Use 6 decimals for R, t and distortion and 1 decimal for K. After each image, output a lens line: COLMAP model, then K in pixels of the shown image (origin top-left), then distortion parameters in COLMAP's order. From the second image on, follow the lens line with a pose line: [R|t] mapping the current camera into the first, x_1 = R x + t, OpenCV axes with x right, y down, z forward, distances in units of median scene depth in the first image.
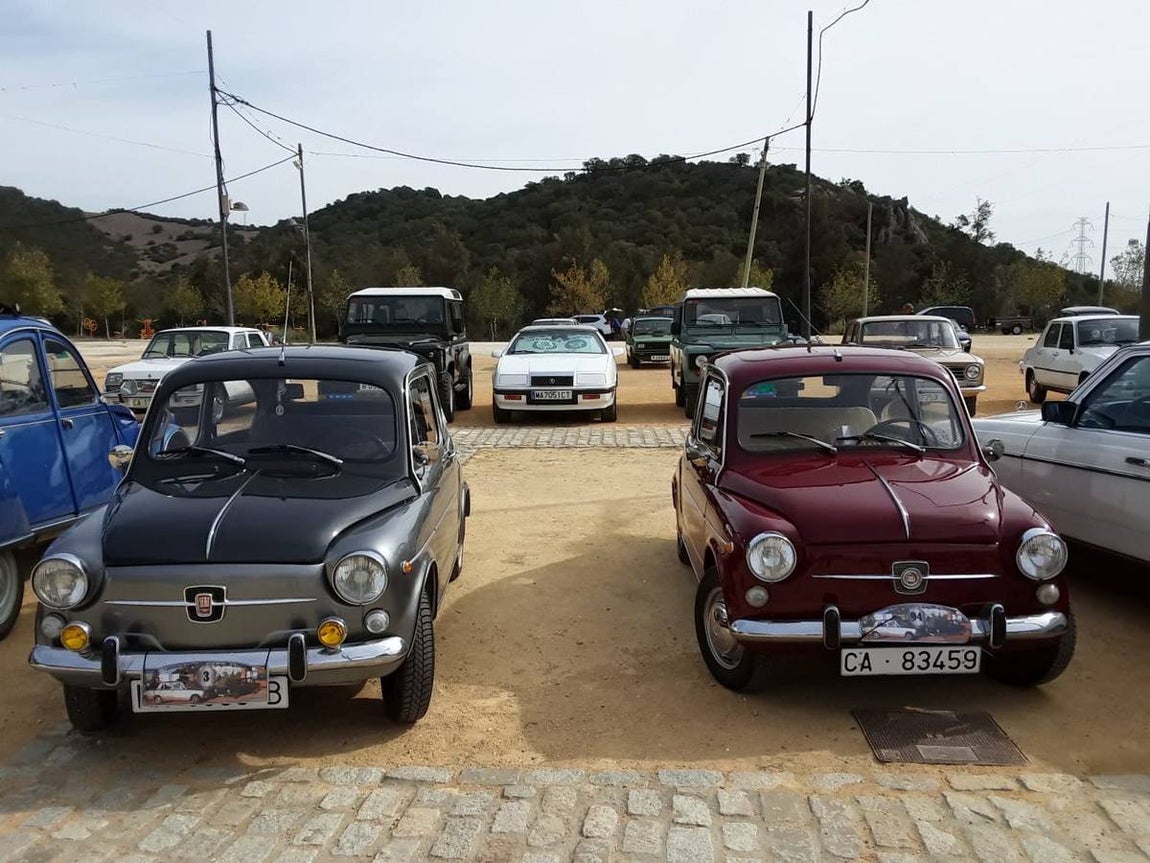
lens RADIAL K [[989.5, 0, 575.0], [0, 989.5, 431.5], [0, 0, 1]] dist [0.001094, 0.000092]
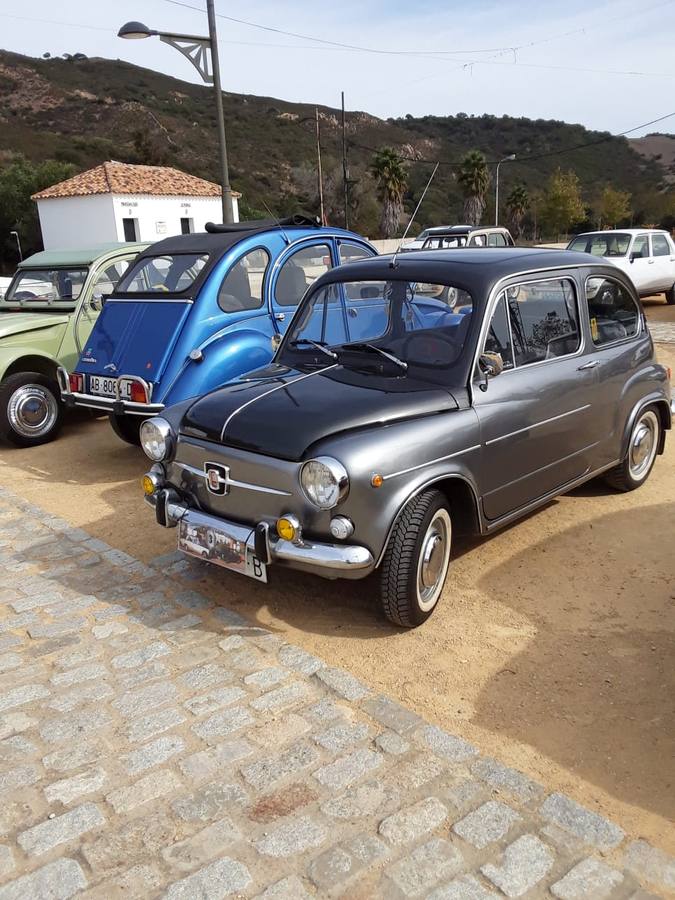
lens RADIAL K [[774.4, 0, 337.5], [0, 774.4, 450.0], [0, 0, 1]] dist [0.001094, 0.000092]
pose [[0.705656, 0.171826, -0.687405, 0.349448], [-0.052323, 0.980139, 0.191286, -0.041461], [0.706620, -0.099015, 0.700631, 0.465140]]
